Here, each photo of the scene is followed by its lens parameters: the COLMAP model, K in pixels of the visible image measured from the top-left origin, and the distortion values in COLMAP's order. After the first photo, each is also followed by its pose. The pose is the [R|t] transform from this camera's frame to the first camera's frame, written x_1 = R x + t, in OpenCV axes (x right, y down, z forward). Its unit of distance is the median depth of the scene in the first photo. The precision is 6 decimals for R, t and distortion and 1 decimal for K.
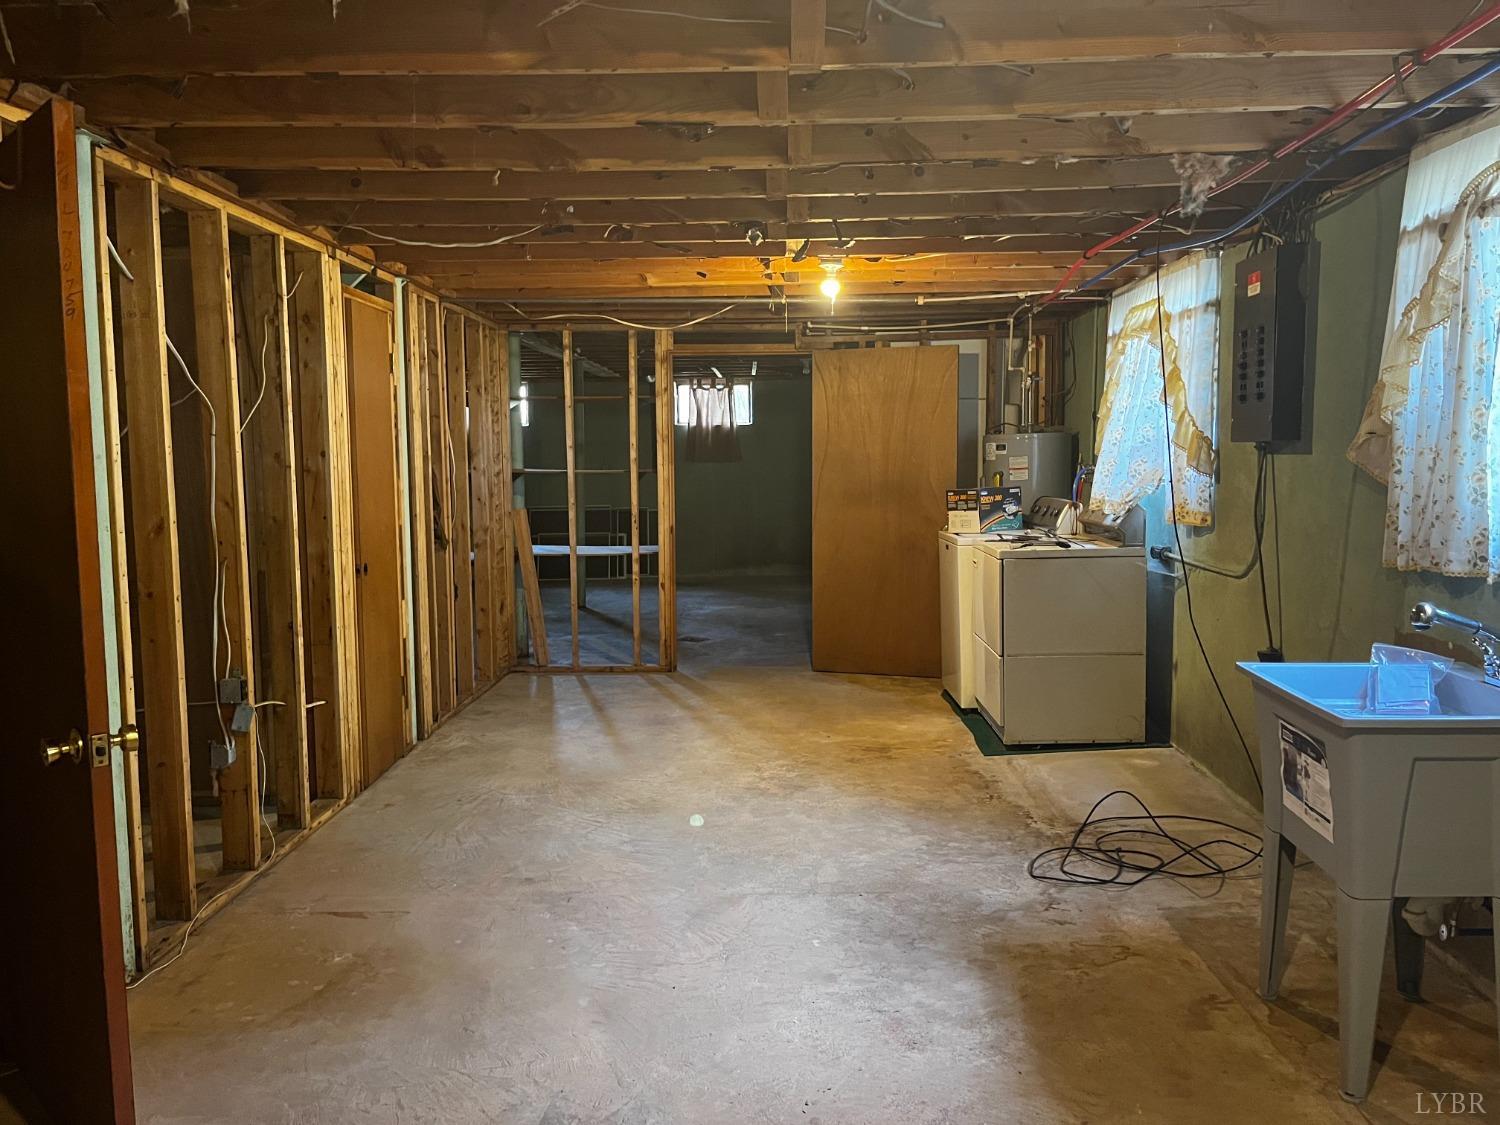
lens RADIAL K [[1139.5, 0, 751.2], [0, 1139.5, 564.4], [0, 0, 1]] dist [0.064675, -0.091598]
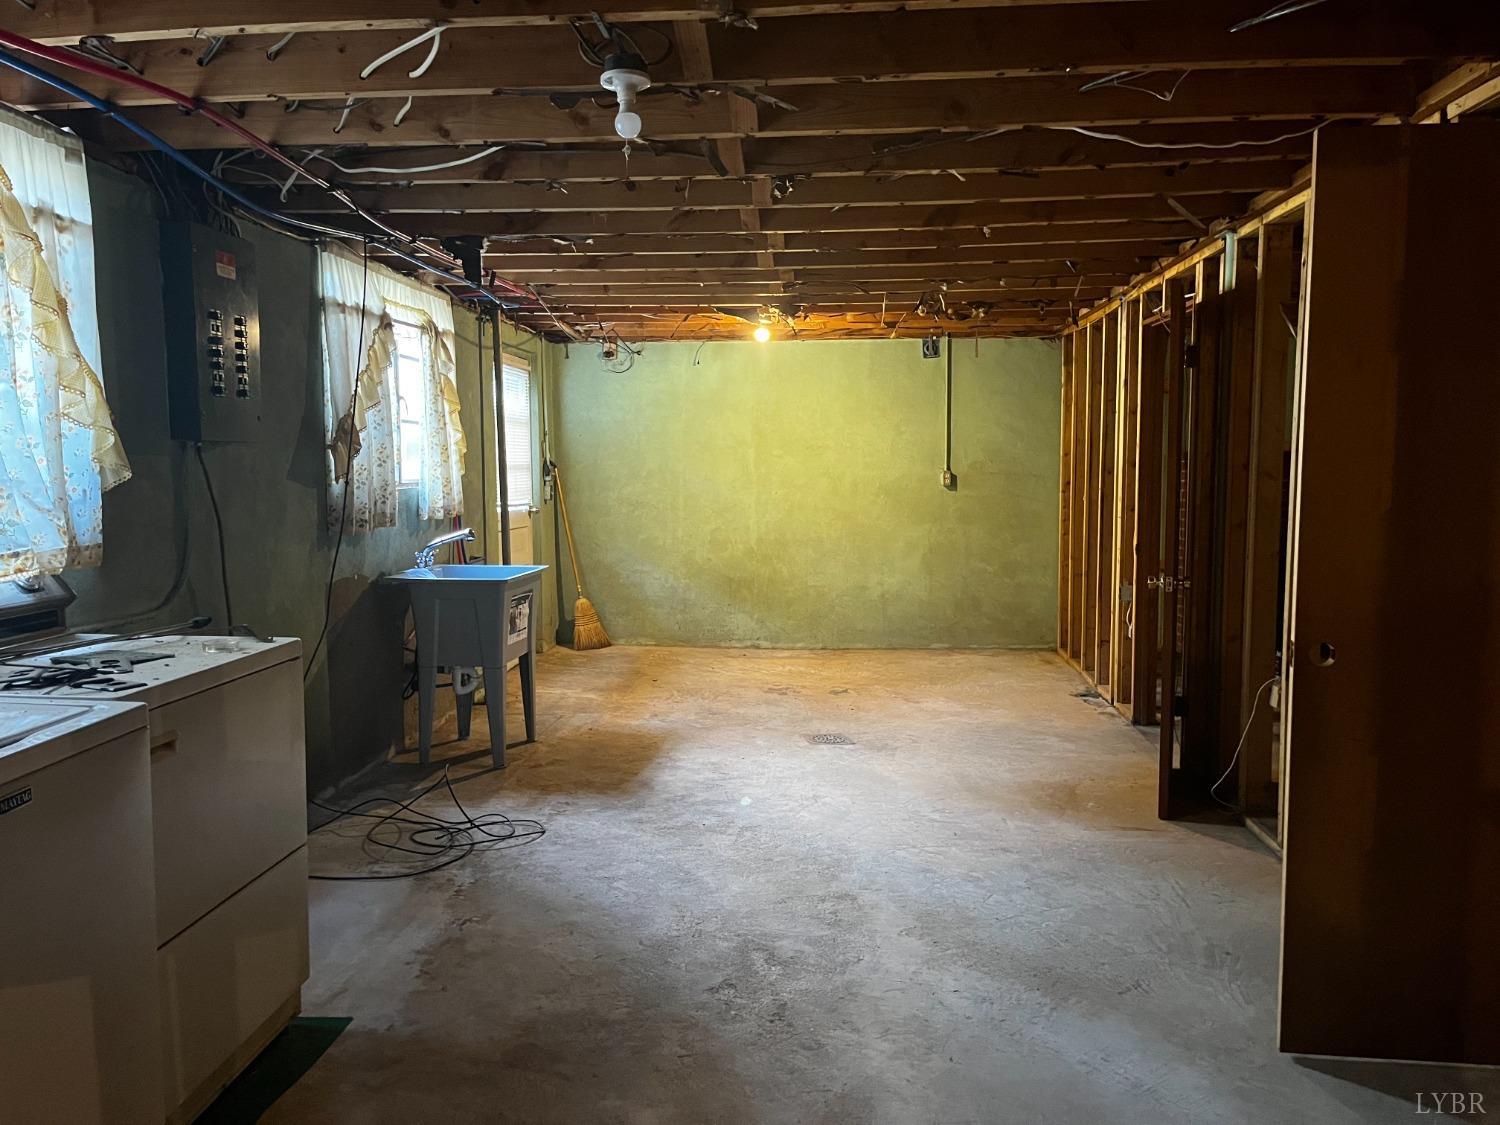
lens RADIAL K [[1139.5, 0, 754.1], [0, 1139.5, 569.4], [0, 0, 1]] dist [0.064675, -0.091598]
pose [[-0.998914, 0.010237, 0.045453, -0.013972], [0.018780, 0.981268, 0.191730, -0.218671], [-0.042639, 0.192375, -0.980395, 2.364678]]
